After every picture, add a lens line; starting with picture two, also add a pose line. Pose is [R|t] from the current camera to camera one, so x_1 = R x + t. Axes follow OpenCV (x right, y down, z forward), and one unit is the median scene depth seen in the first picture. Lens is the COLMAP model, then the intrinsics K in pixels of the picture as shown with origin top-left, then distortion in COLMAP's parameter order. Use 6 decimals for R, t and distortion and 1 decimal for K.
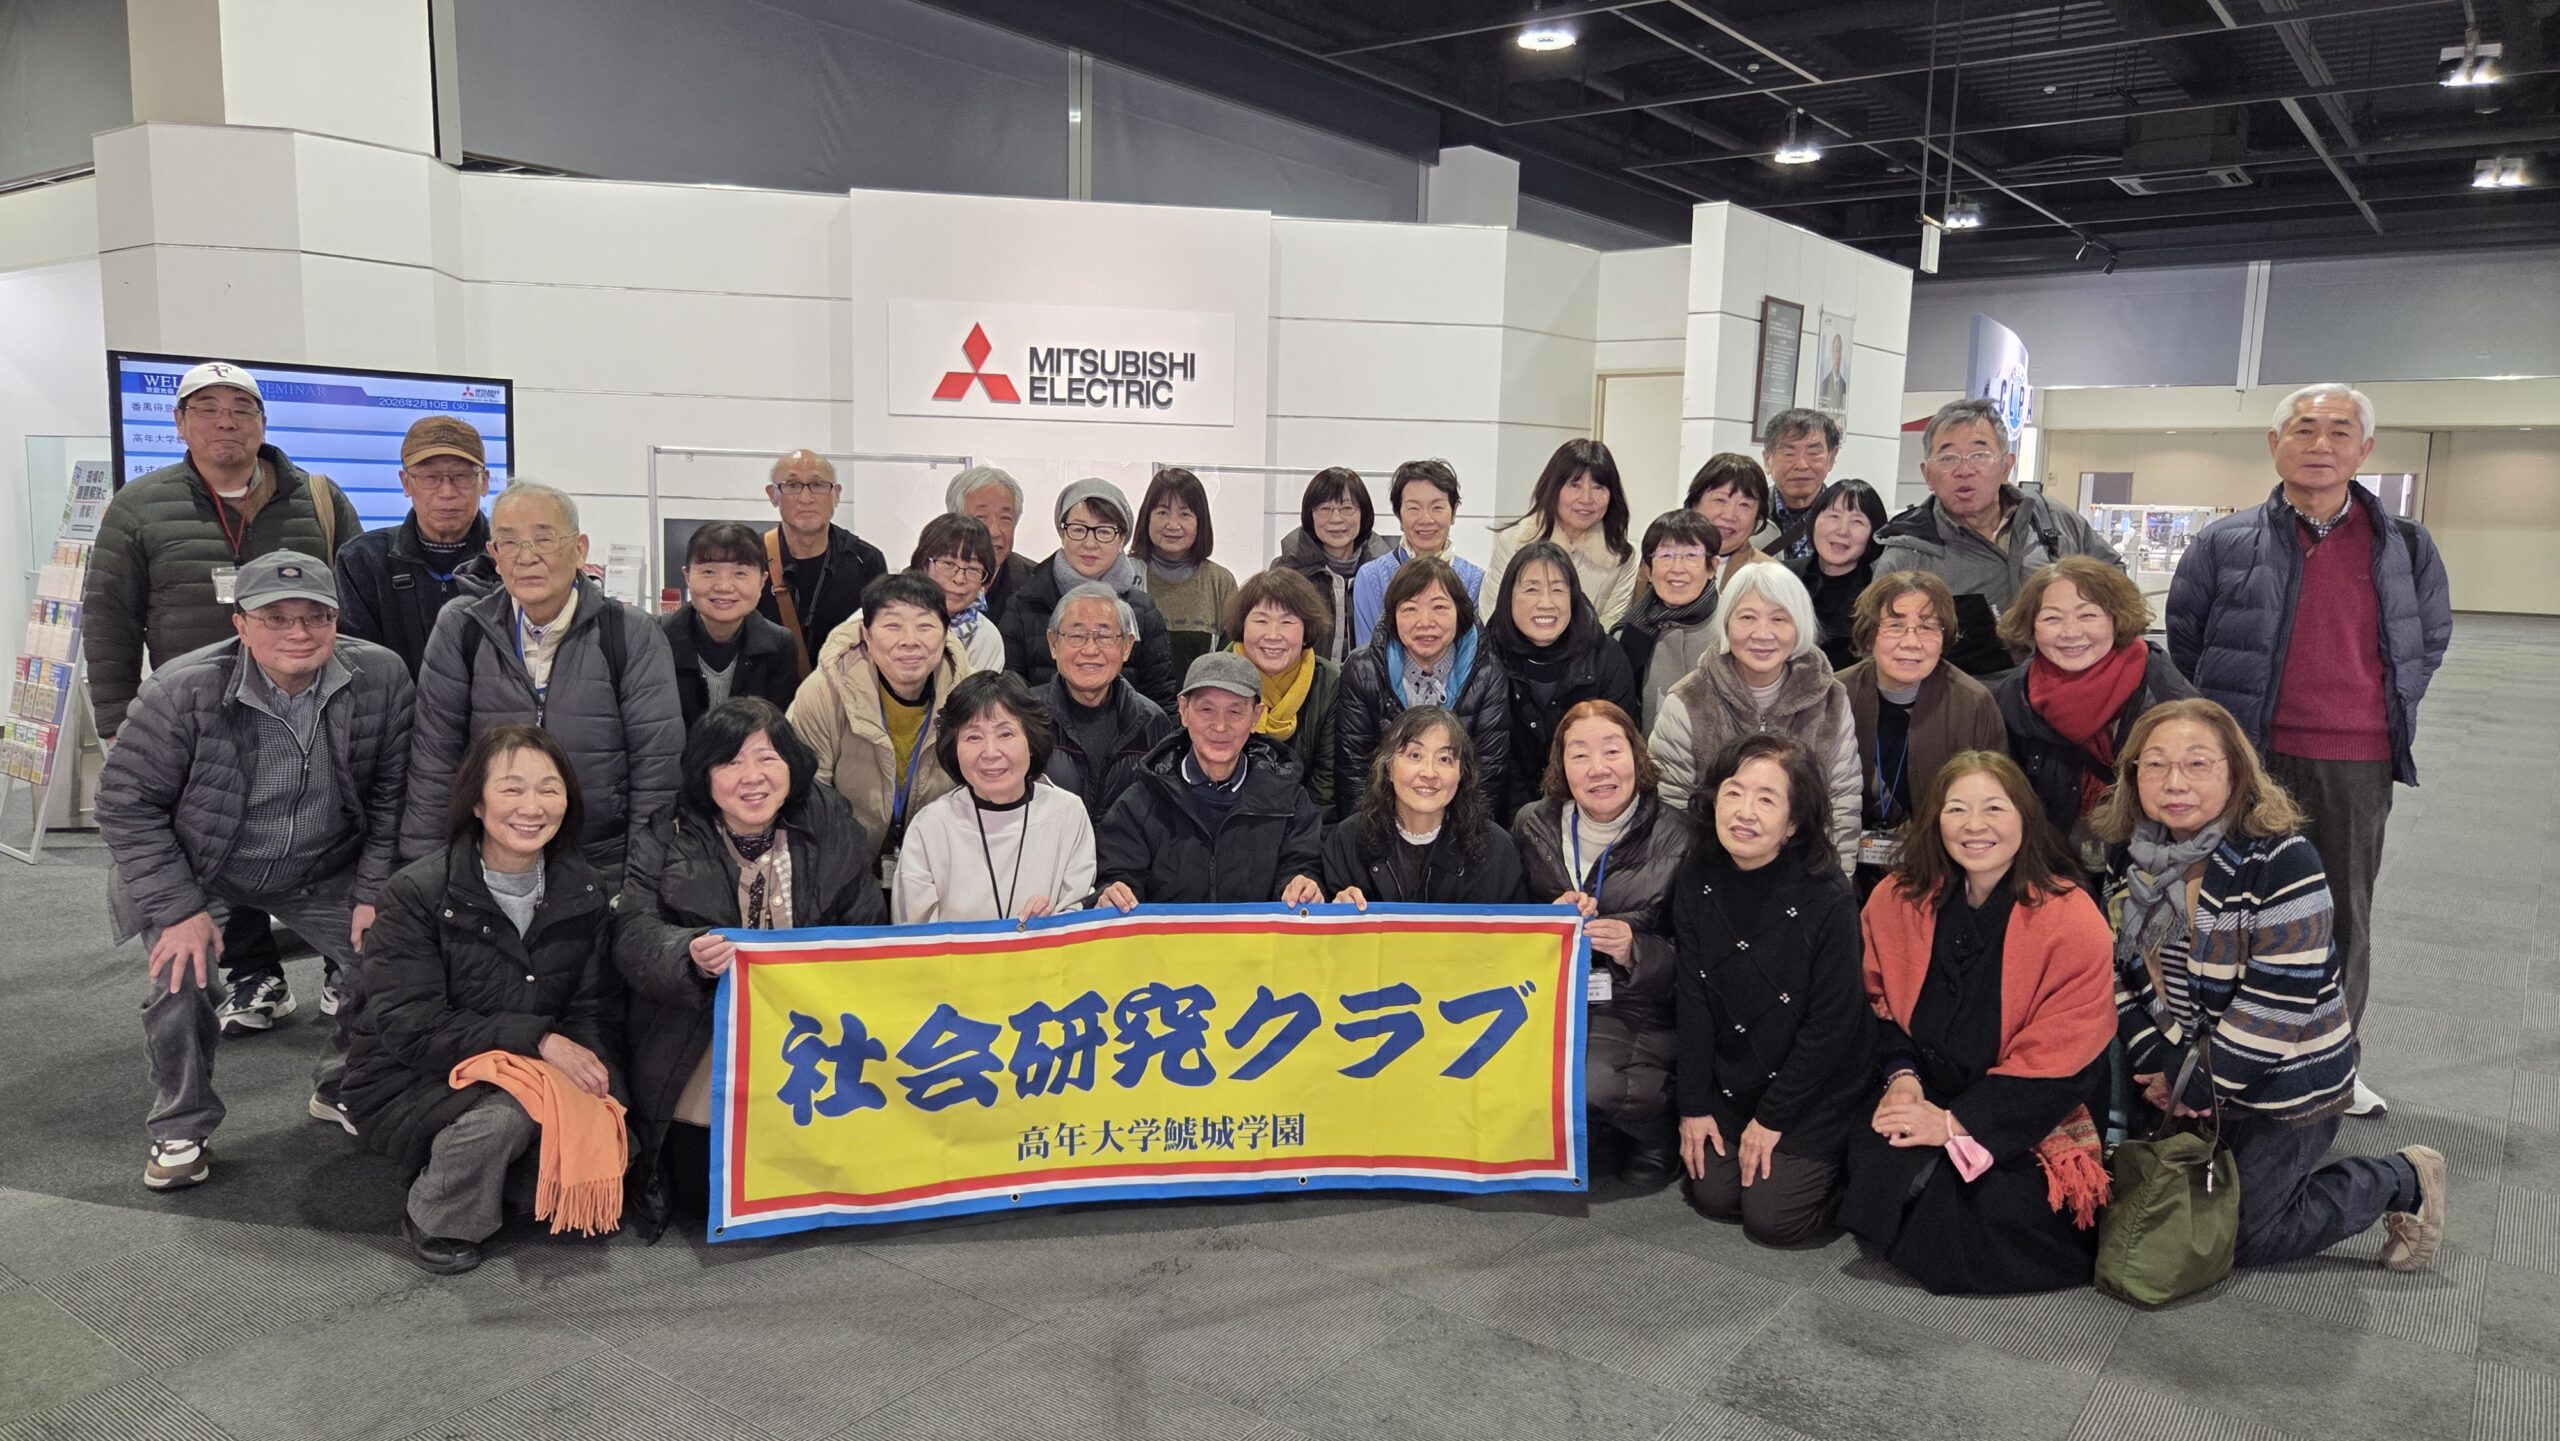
lens RADIAL K [[1744.1, 0, 1280.0], [0, 1744.1, 720.5], [0, 0, 1]] dist [0.005920, -0.000894]
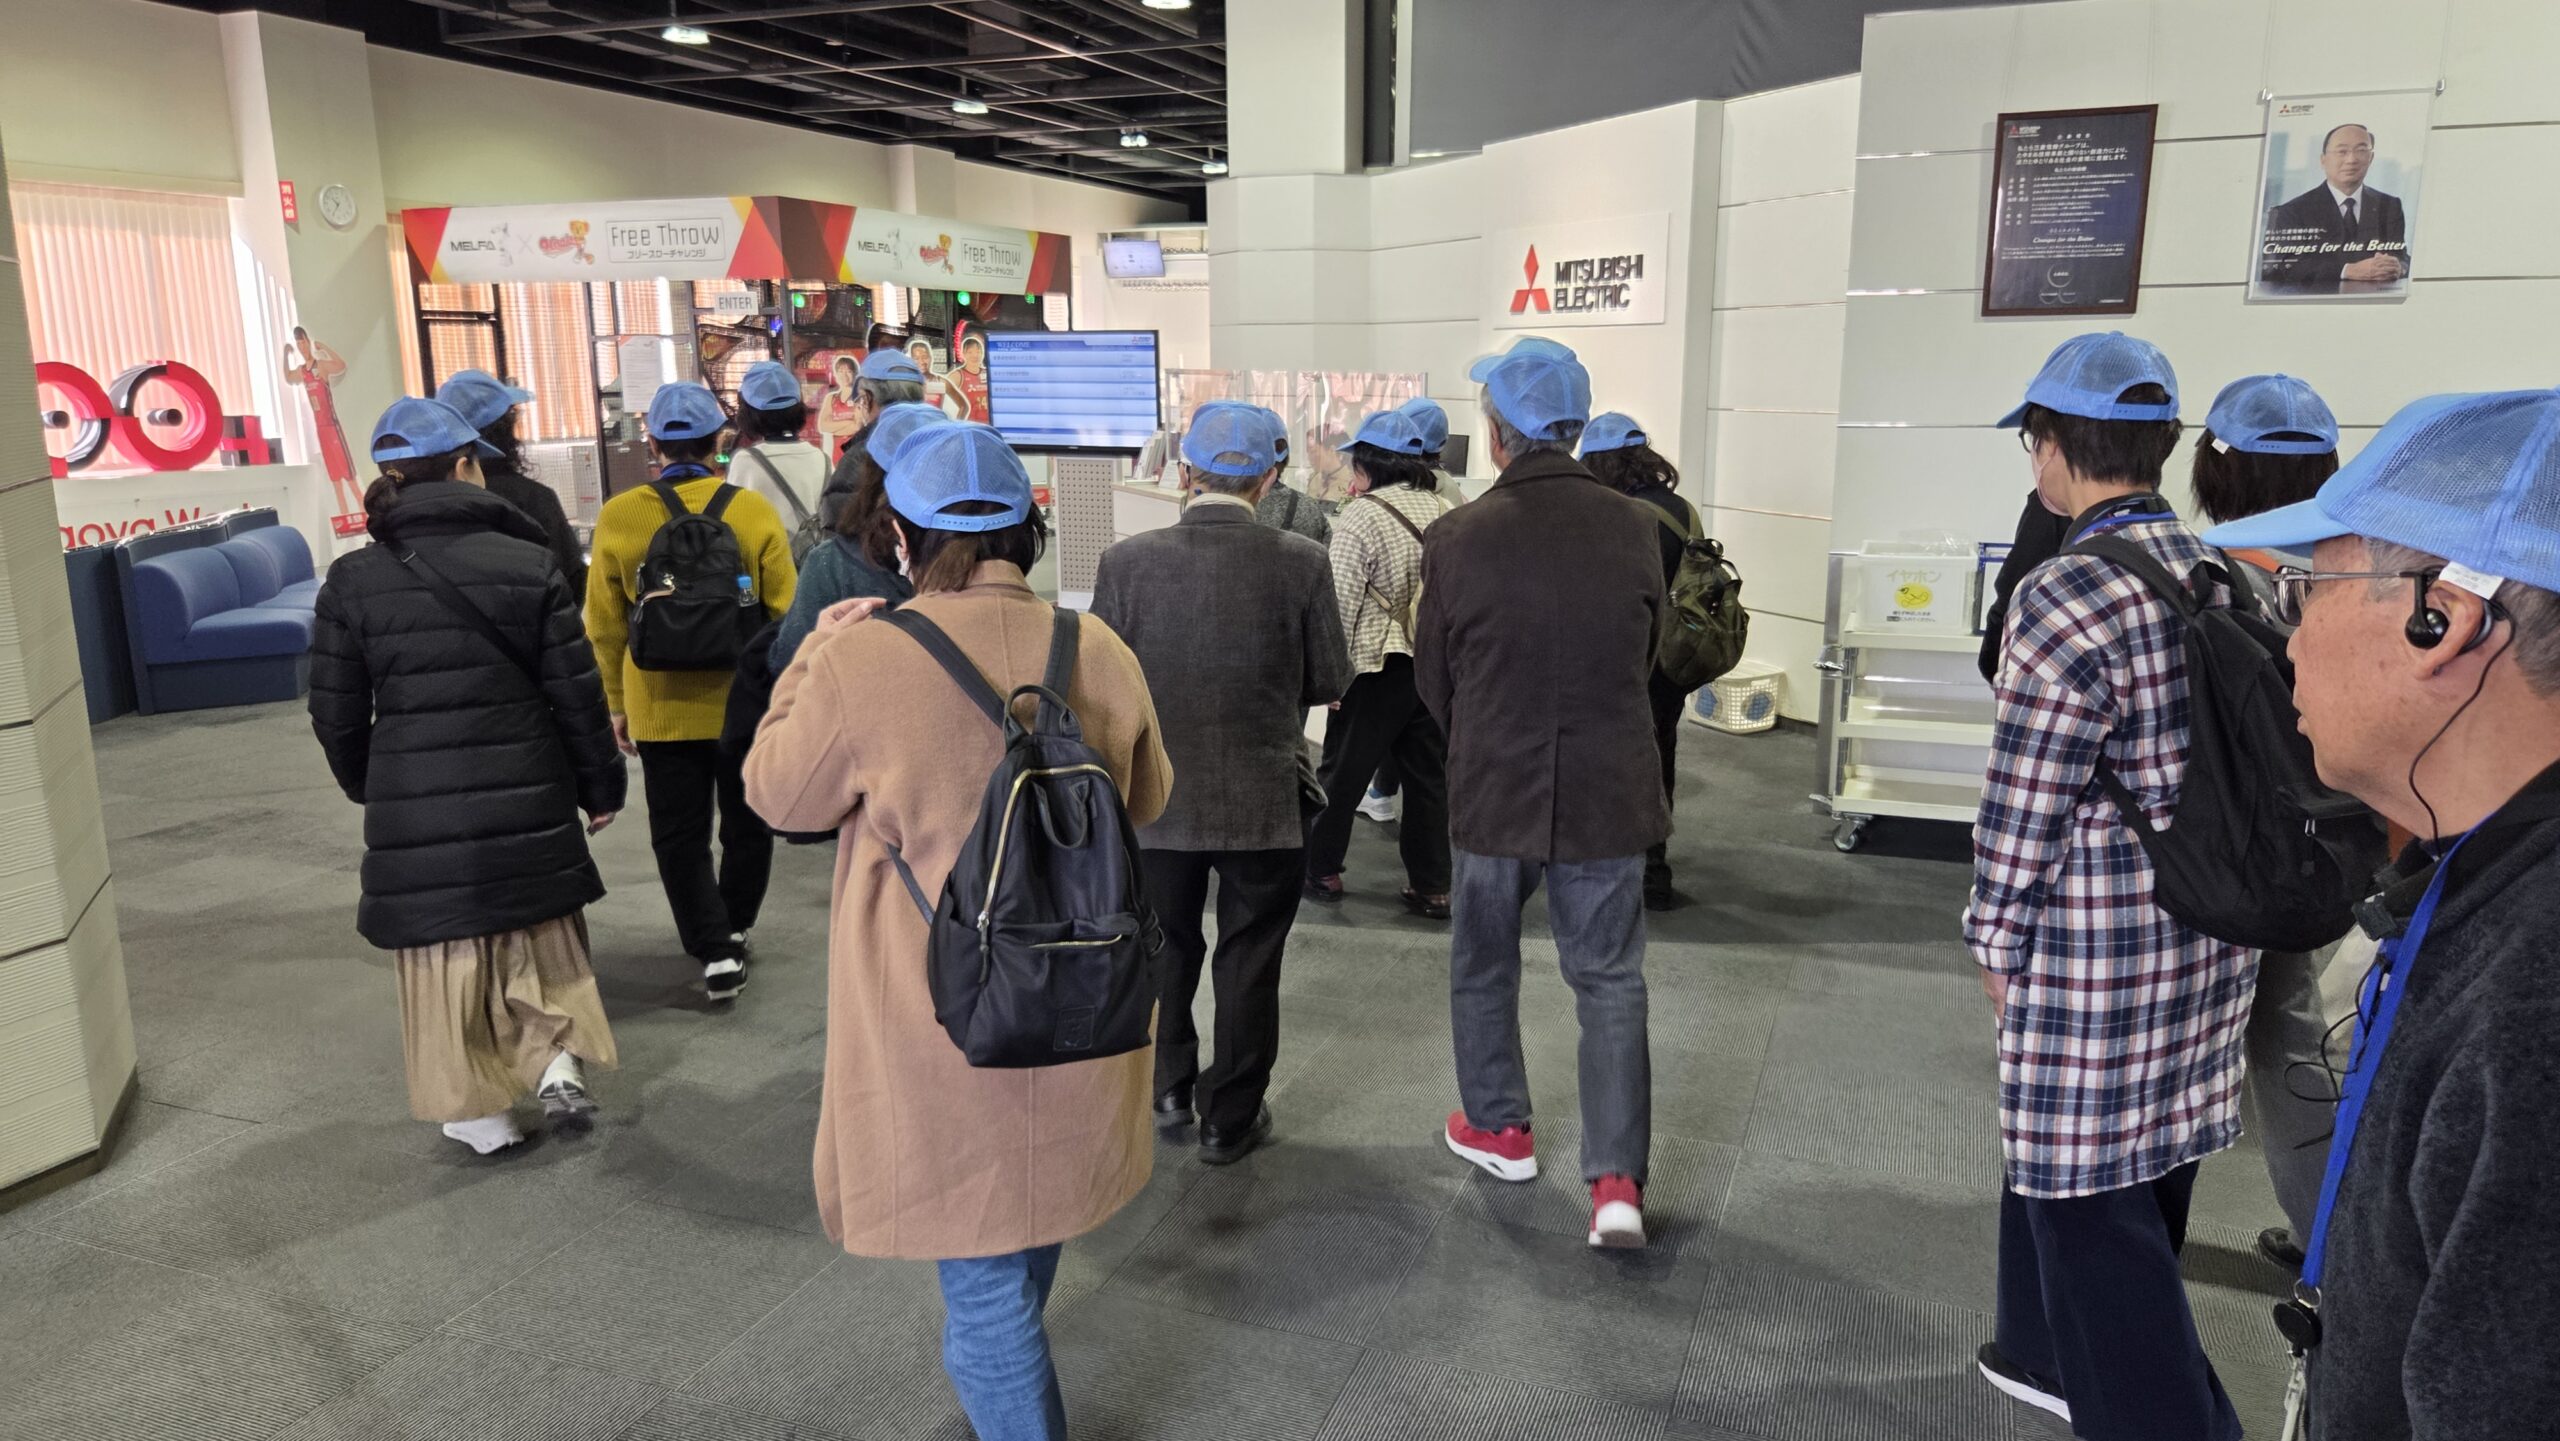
lens RADIAL K [[1744.1, 0, 1280.0], [0, 1744.1, 720.5], [0, 0, 1]] dist [0.005920, -0.000894]
pose [[0.258877, 0.175652, -0.949805, 0.954645], [-0.106780, 0.982503, 0.152596, -0.074413], [0.959990, 0.061917, 0.273104, 0.533981]]
